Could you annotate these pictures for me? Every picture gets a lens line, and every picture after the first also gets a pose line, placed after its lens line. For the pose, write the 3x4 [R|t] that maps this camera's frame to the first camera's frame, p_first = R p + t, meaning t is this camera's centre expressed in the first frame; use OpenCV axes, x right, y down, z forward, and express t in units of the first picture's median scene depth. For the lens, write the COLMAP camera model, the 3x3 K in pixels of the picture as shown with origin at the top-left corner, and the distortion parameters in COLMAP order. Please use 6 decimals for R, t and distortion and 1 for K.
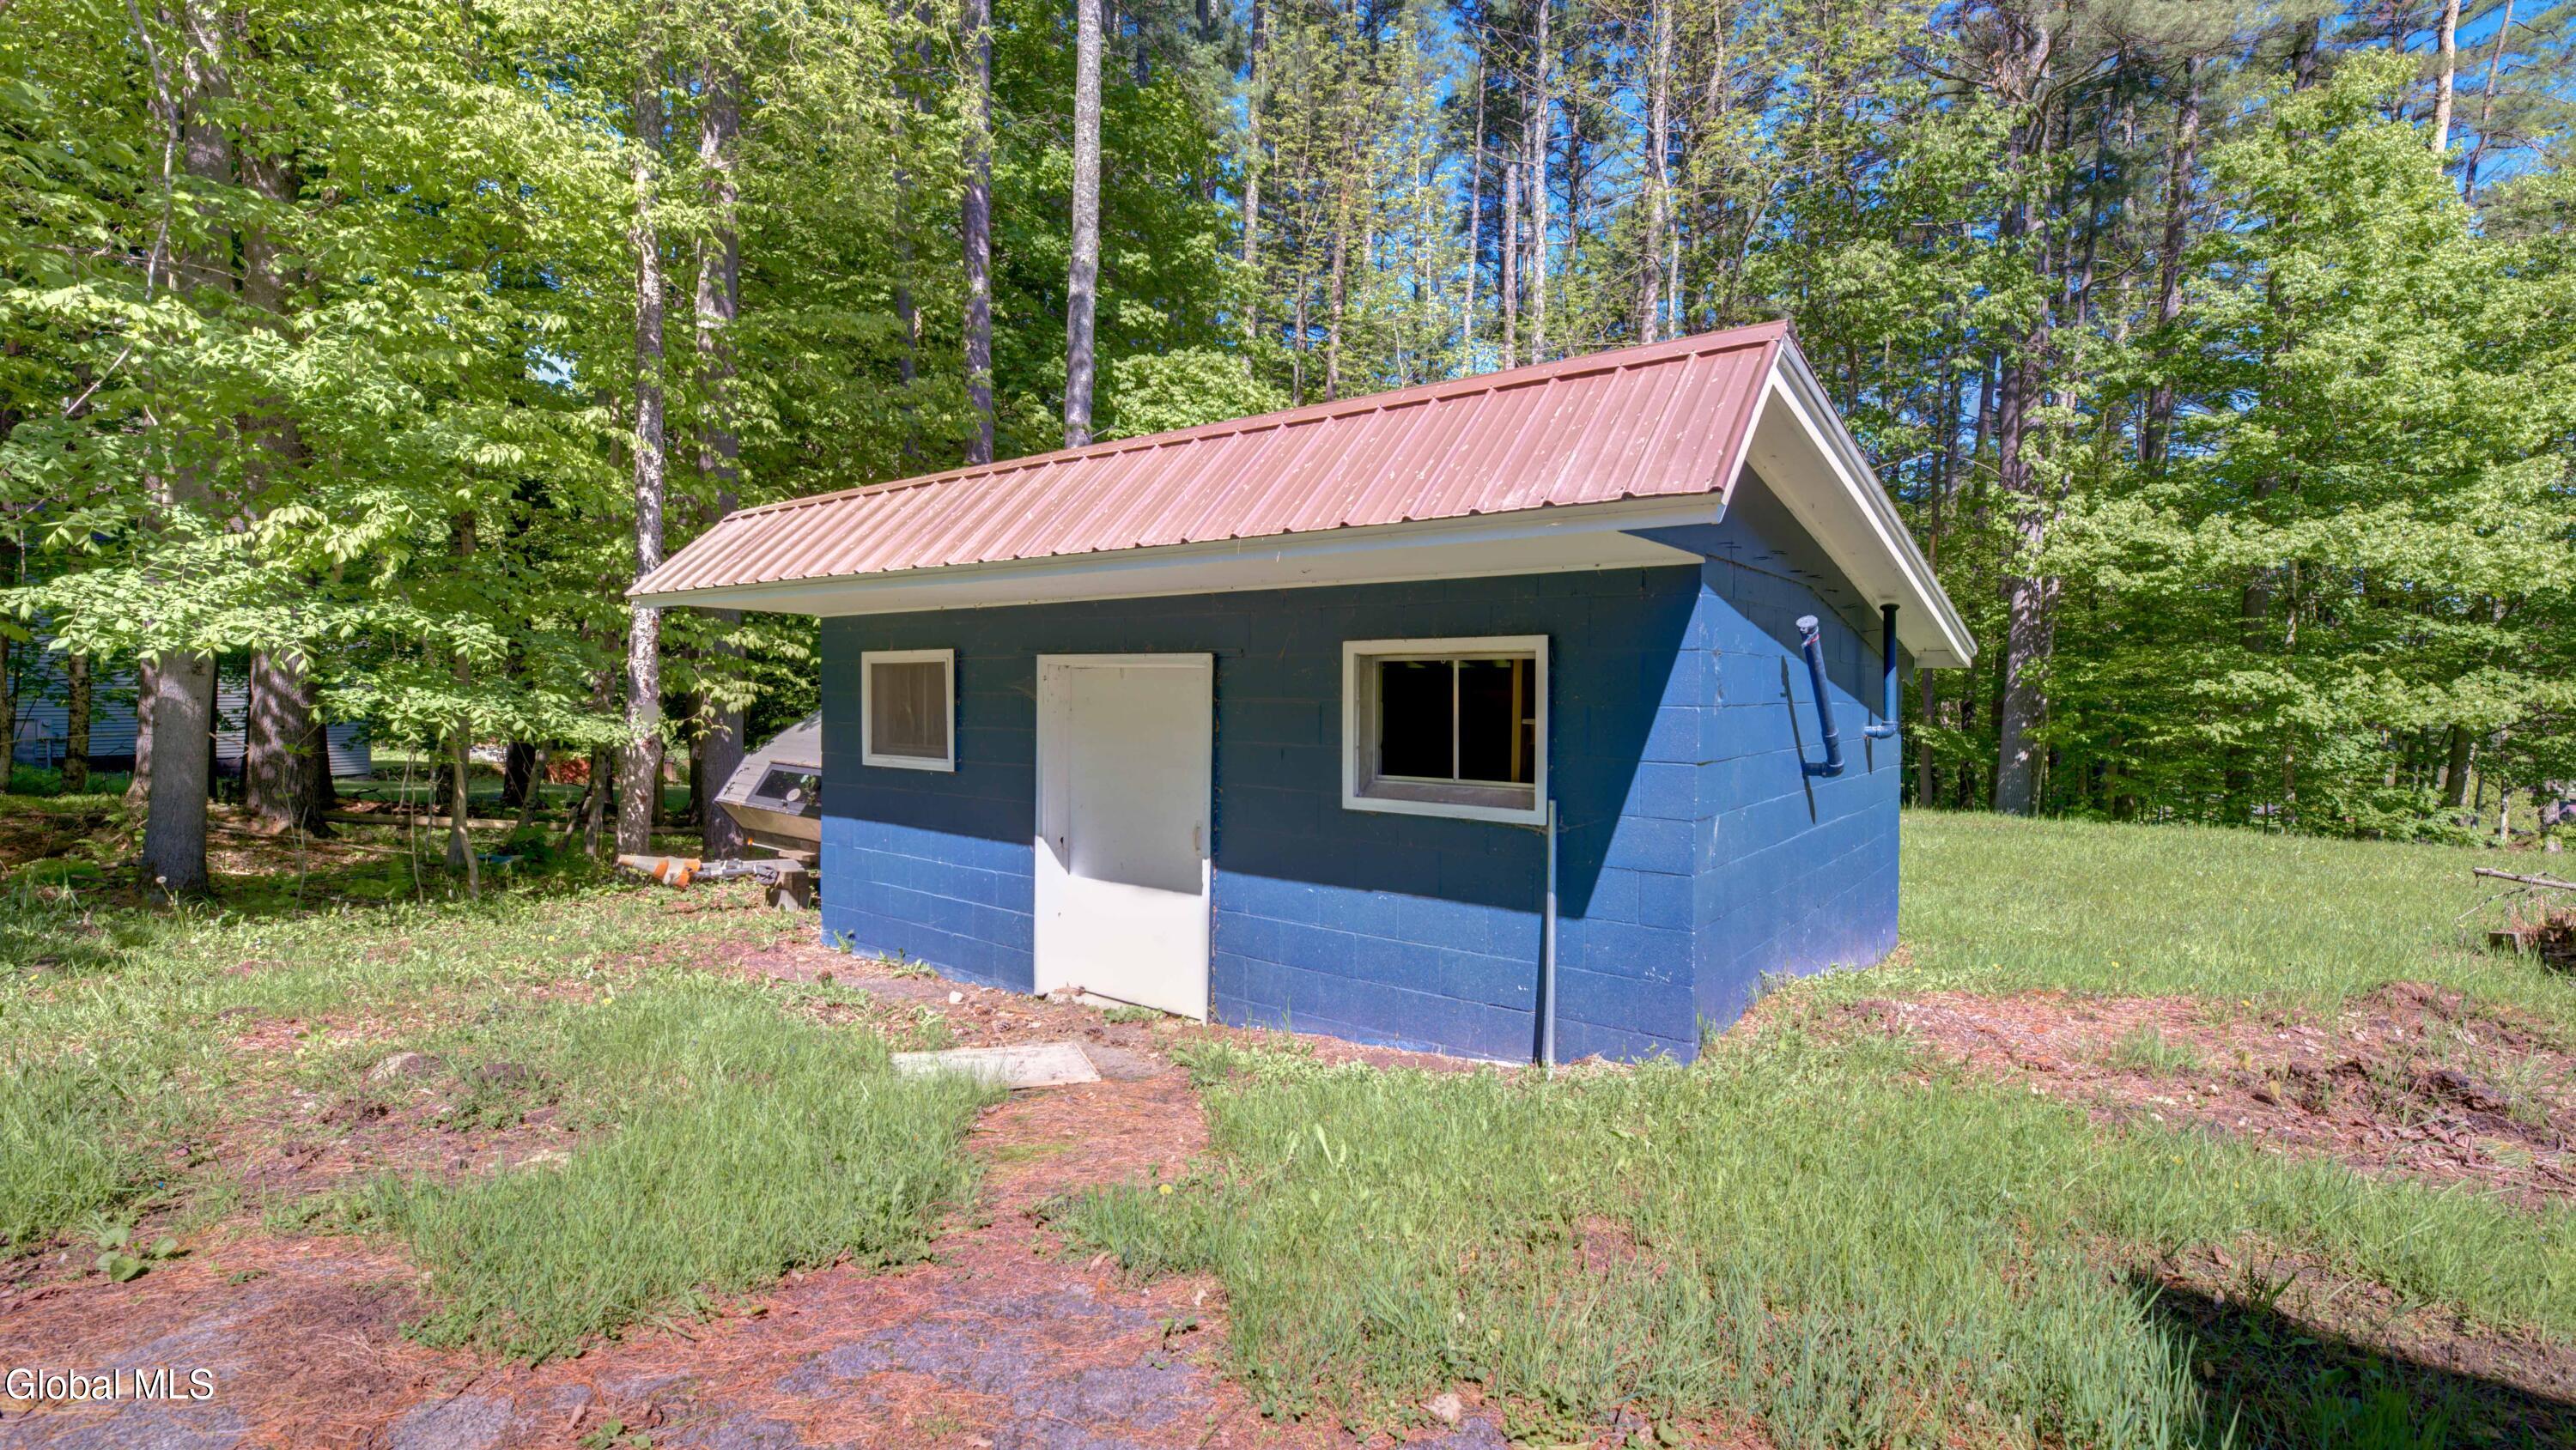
lens RADIAL K [[1135.5, 0, 1288.8], [0, 1135.5, 714.7], [0, 0, 1]] dist [-0.000740, -0.000086]
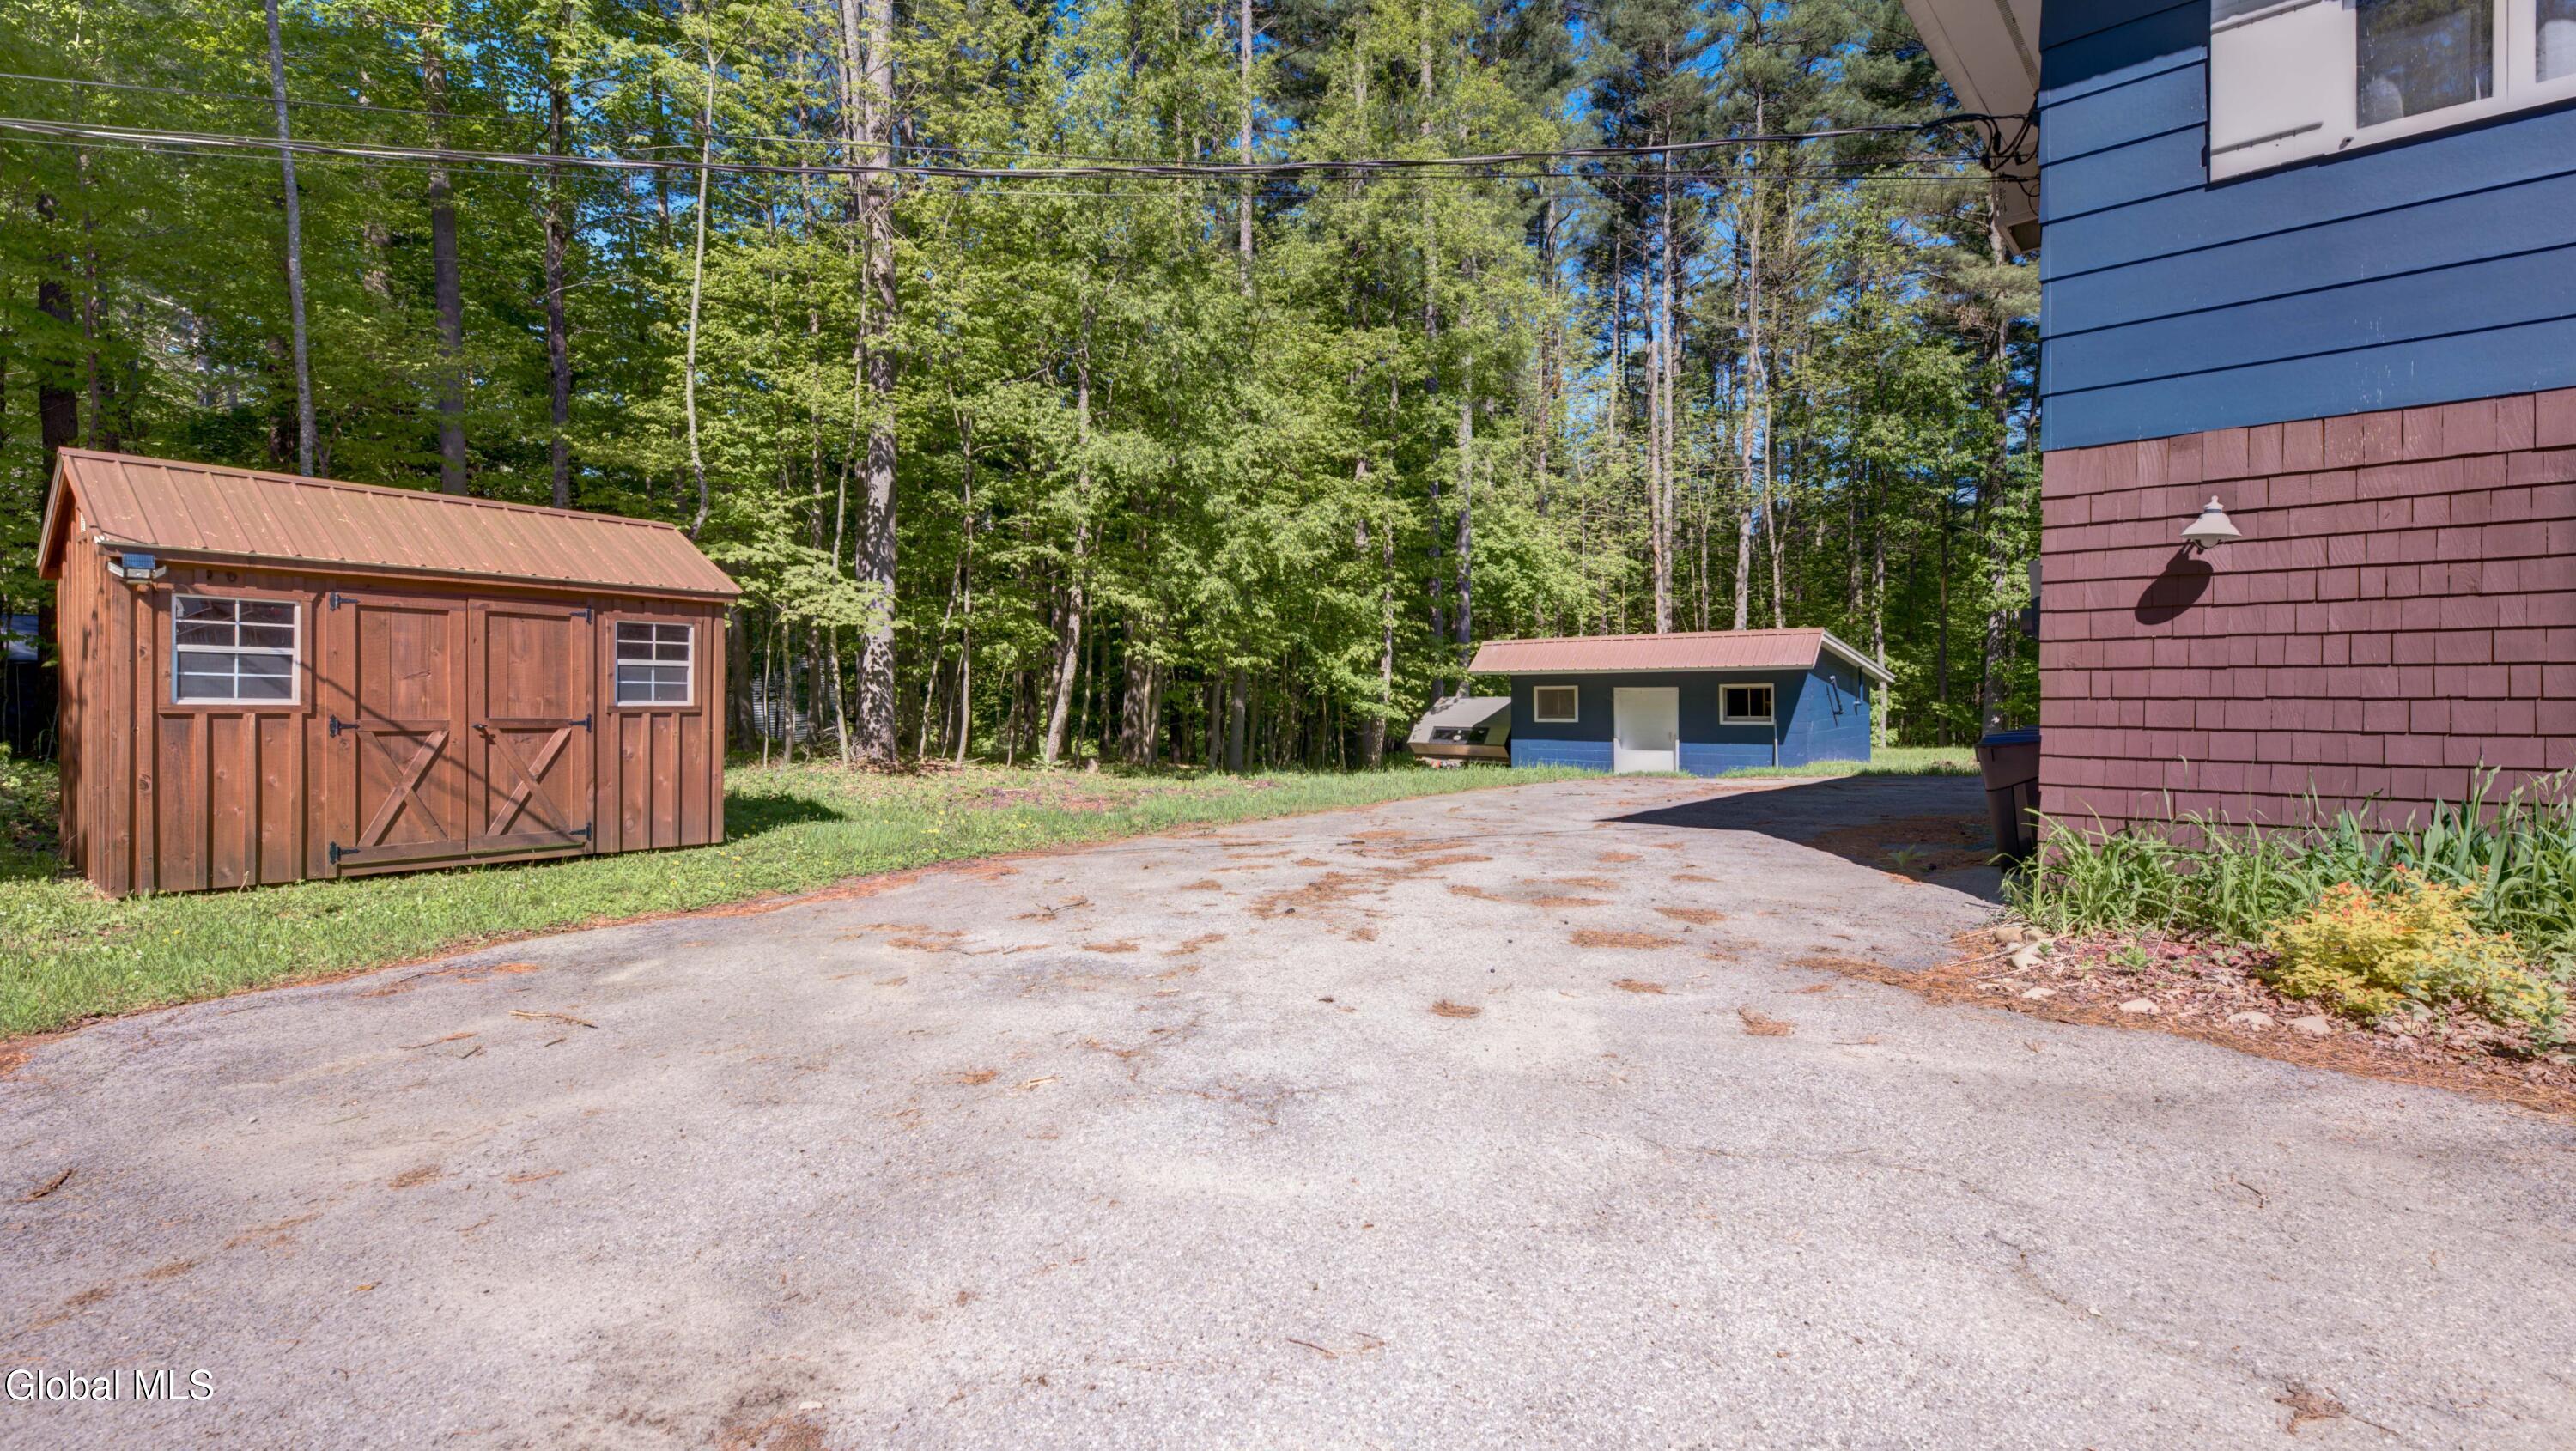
lens RADIAL K [[1135.6, 0, 1285.9], [0, 1135.6, 718.3], [0, 0, 1]] dist [-0.000740, -0.000086]
pose [[0.997961, -0.023958, -0.059155, -1.036984], [0.024450, 0.999672, 0.007619, -0.008390], [0.058953, -0.009050, 0.998220, -2.607555]]
